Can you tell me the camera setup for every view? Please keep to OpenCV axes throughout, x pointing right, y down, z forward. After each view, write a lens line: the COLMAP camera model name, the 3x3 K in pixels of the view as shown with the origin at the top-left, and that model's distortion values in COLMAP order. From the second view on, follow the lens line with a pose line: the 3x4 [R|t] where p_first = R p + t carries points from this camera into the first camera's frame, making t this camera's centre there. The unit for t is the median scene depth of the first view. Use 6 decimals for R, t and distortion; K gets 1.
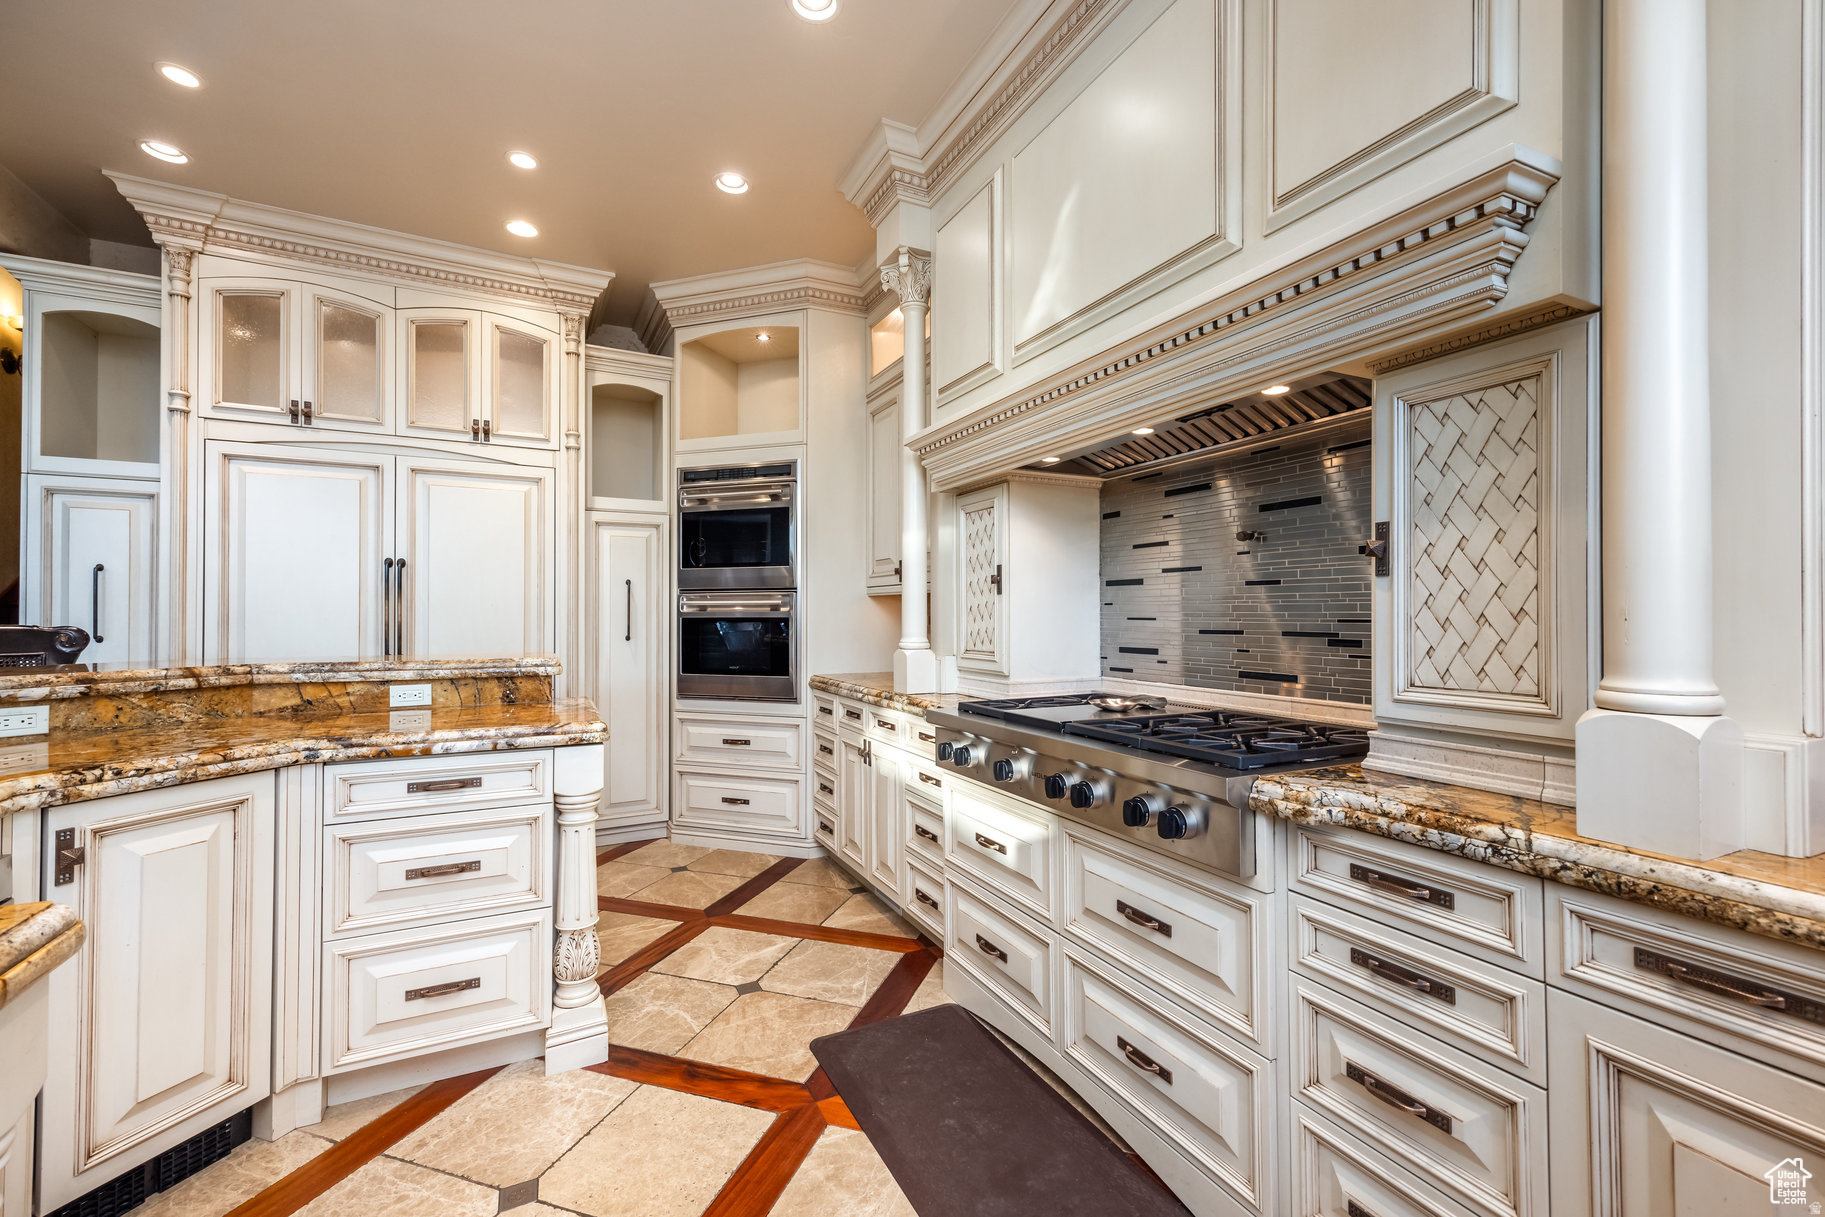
lens RADIAL K [[743.2, 0, 912.5], [0, 743.2, 608.5], [0, 0, 1]] dist [0.001167, 0.000061]
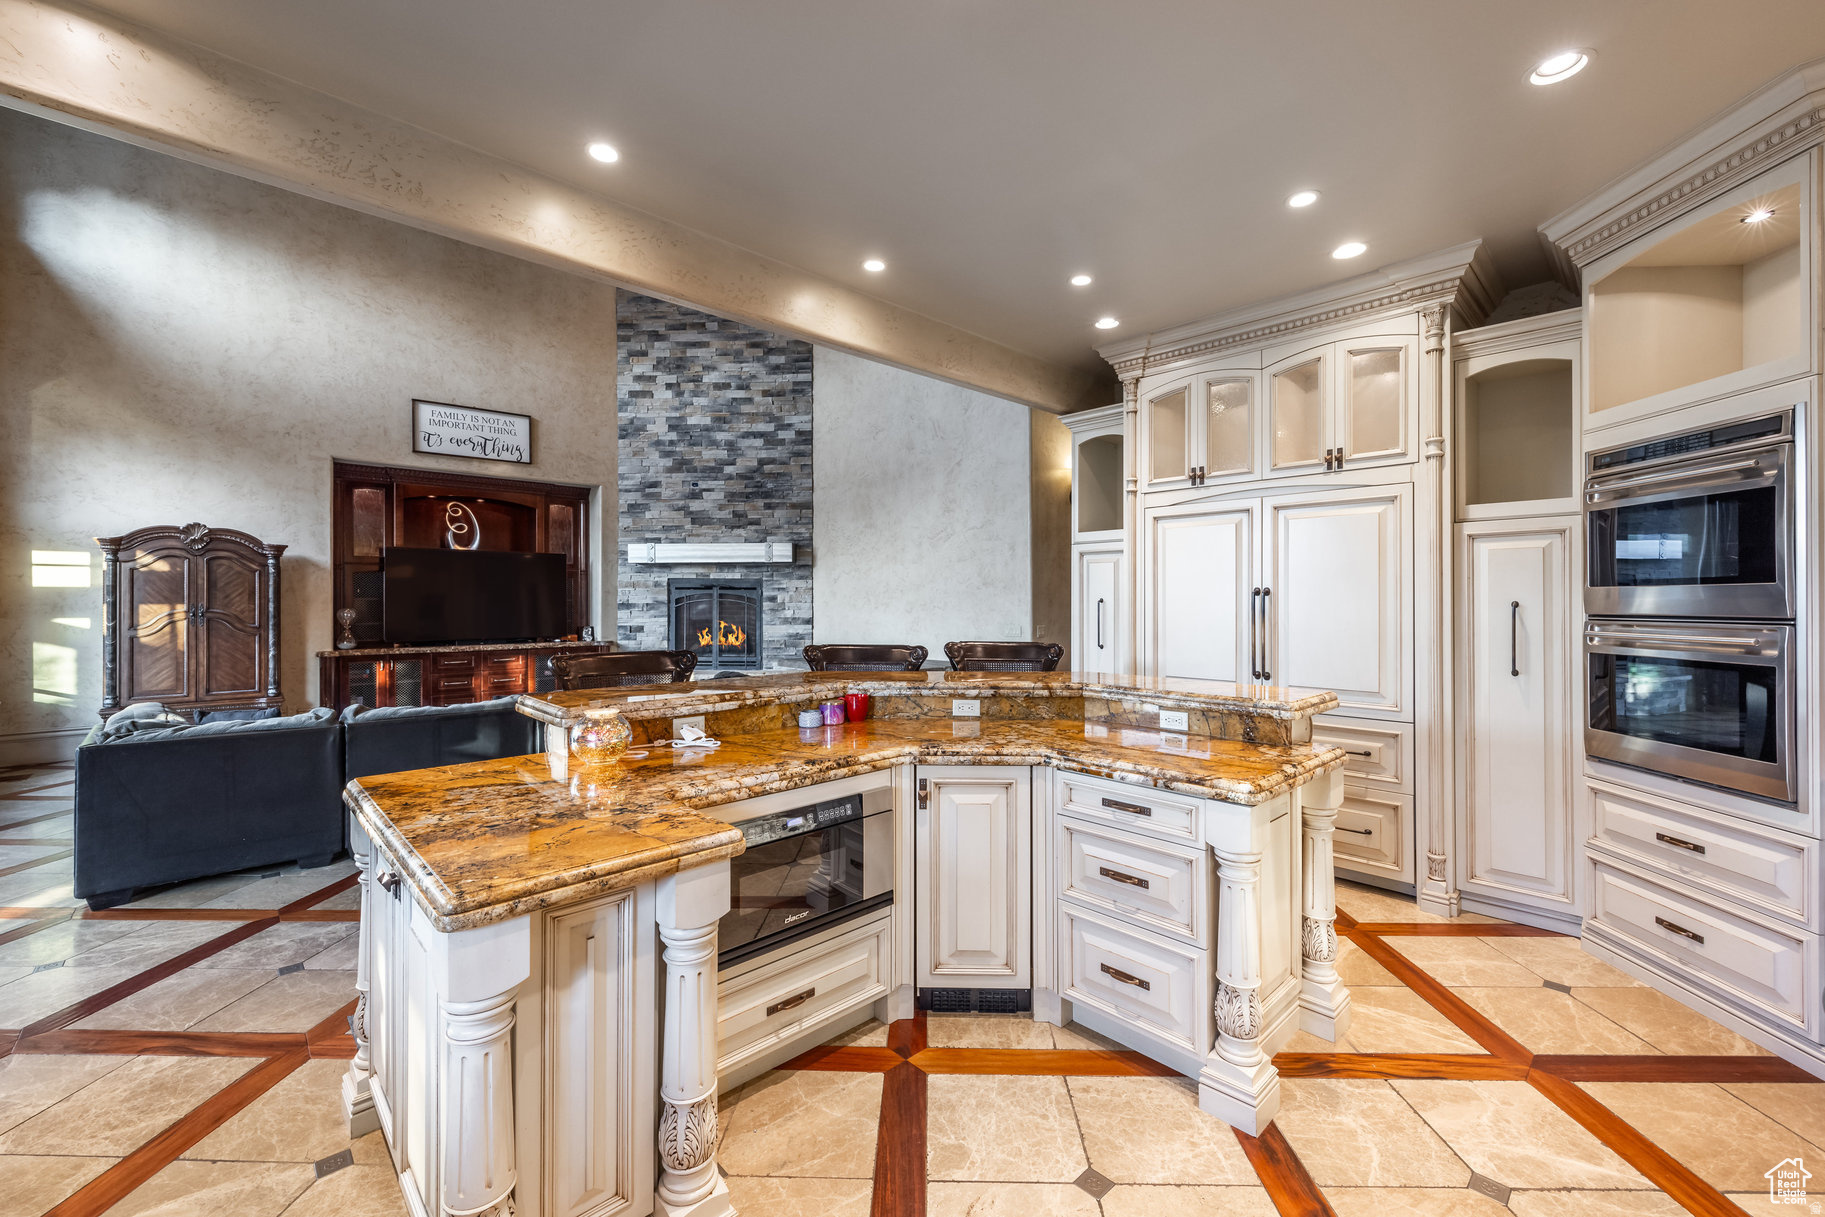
lens RADIAL K [[718.2, 0, 944.7], [0, 718.2, 601.1], [0, 0, 1]] dist [0.000327, 0.000000]
pose [[0.321270, 0.000859, -0.946987, 0.222430], [0.002530, 0.999995, 0.001766, -0.057560], [0.946984, -0.002963, 0.321266, 0.211254]]
